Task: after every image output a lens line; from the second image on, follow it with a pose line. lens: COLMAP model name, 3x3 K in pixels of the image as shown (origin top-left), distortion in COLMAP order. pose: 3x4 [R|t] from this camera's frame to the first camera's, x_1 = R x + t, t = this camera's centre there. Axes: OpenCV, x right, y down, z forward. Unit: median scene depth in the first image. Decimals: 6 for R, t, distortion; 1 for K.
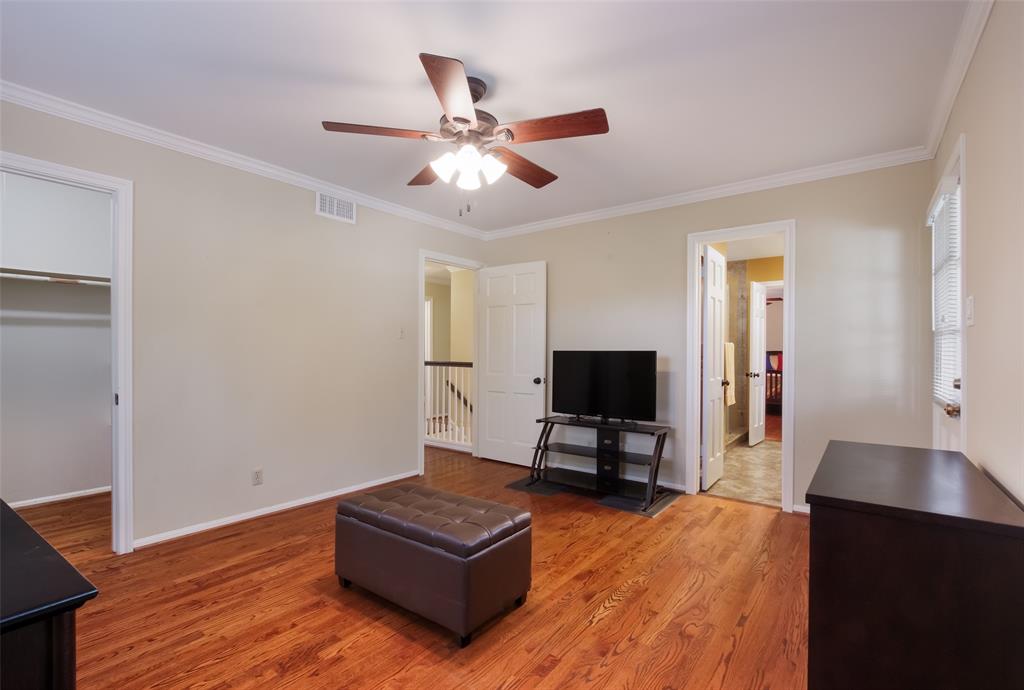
lens RADIAL K [[473.5, 0, 510.8], [0, 473.5, 349.9], [0, 0, 1]] dist [0.000900, 0.000000]
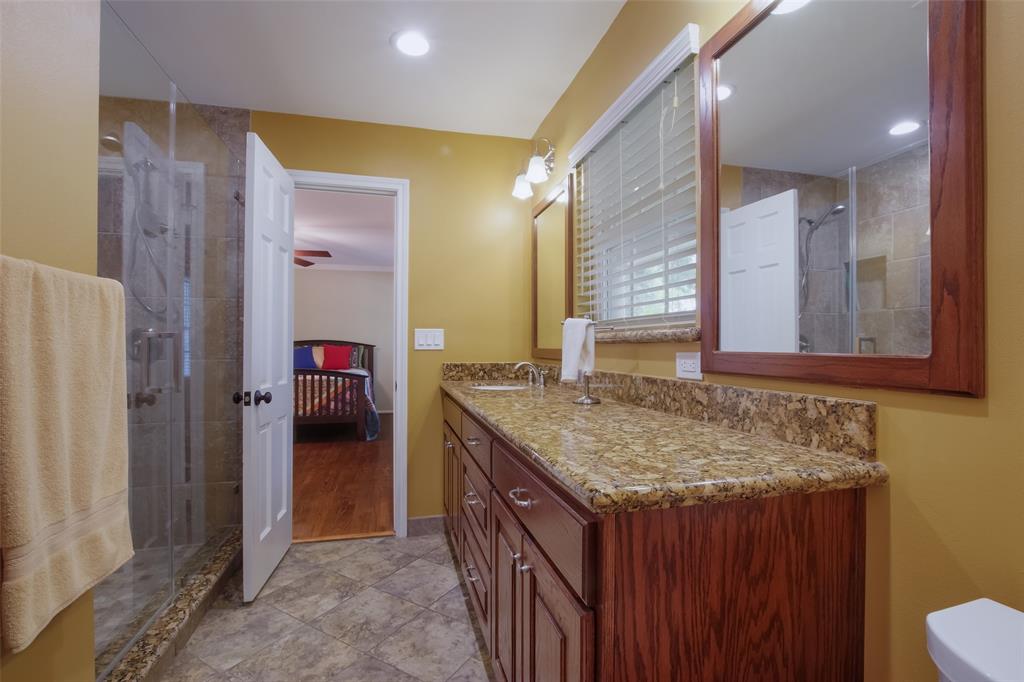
lens RADIAL K [[473.5, 0, 510.1], [0, 473.5, 340.5], [0, 0, 1]] dist [0.000900, 0.000000]
pose [[0.632860, -0.002104, 0.774263, 0.351797], [0.001248, 0.999998, 0.001698, 0.009534], [-0.774265, -0.000108, 0.632861, 0.615902]]
